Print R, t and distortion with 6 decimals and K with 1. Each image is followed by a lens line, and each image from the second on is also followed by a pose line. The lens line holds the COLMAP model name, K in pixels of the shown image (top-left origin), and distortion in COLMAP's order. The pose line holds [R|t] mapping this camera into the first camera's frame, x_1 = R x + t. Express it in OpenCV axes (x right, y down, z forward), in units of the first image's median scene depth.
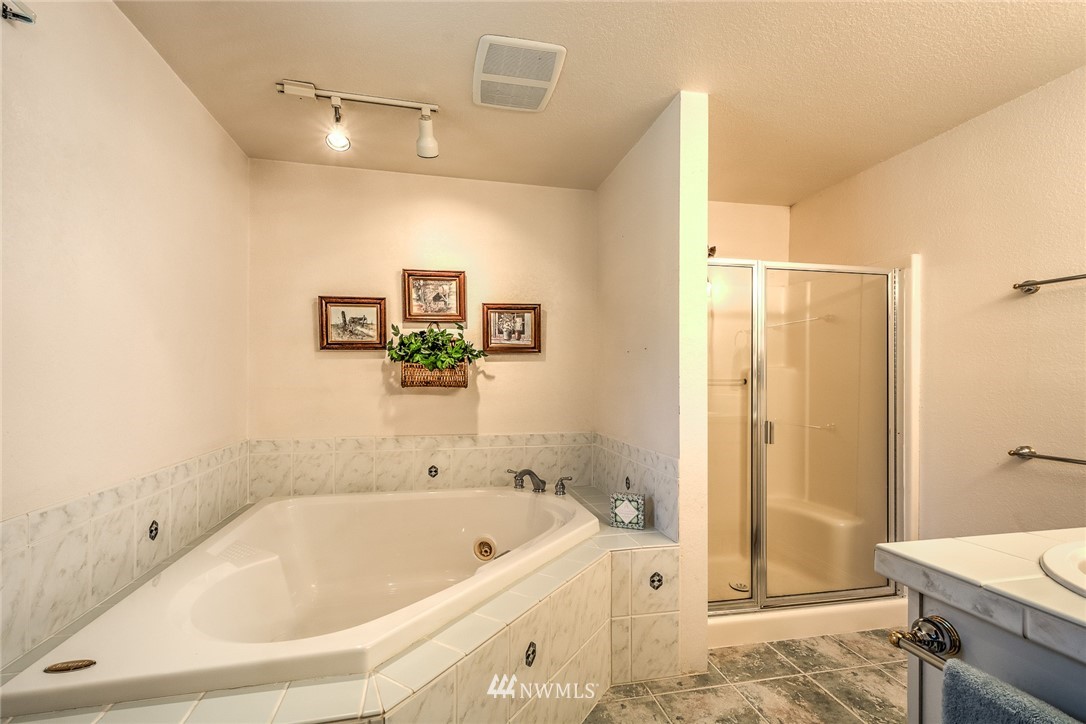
lens RADIAL K [[480.2, 0, 534.2], [0, 480.2, 379.0], [0, 0, 1]] dist [0.002865, 0.000957]
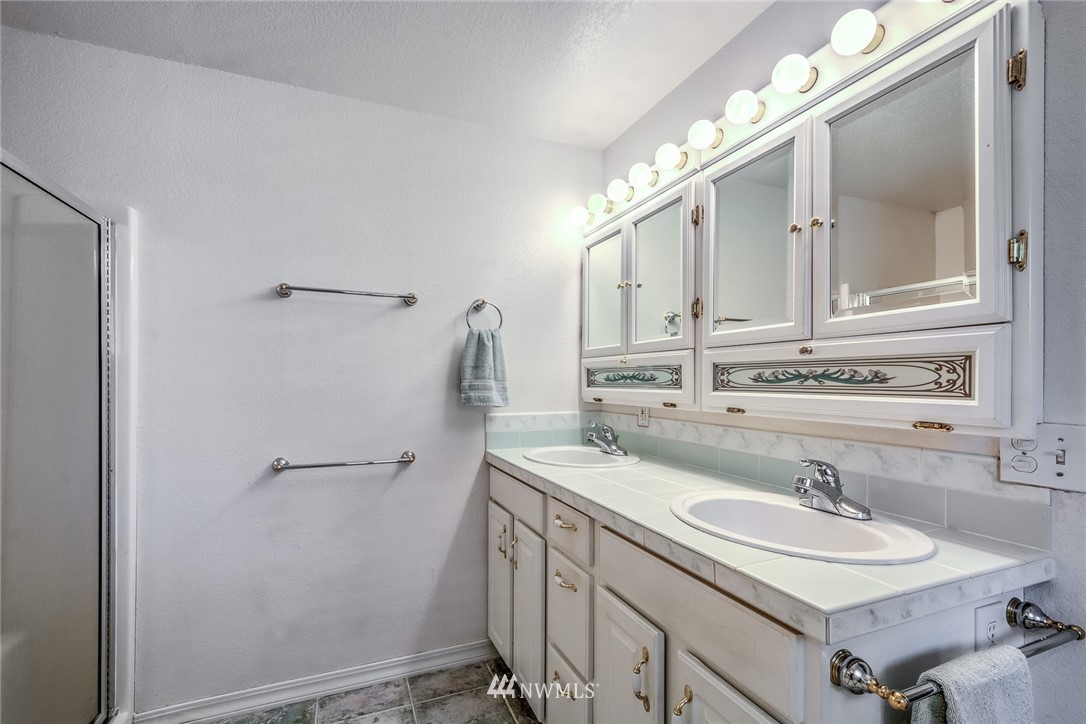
lens RADIAL K [[480.2, 0, 534.2], [0, 480.2, 379.0], [0, 0, 1]] dist [0.002865, 0.000957]
pose [[-0.182984, 0.000118, 0.983116, 0.006978], [-0.001384, 0.999999, -0.000378, -0.016302], [-0.983115, -0.001429, -0.182983, 0.690776]]
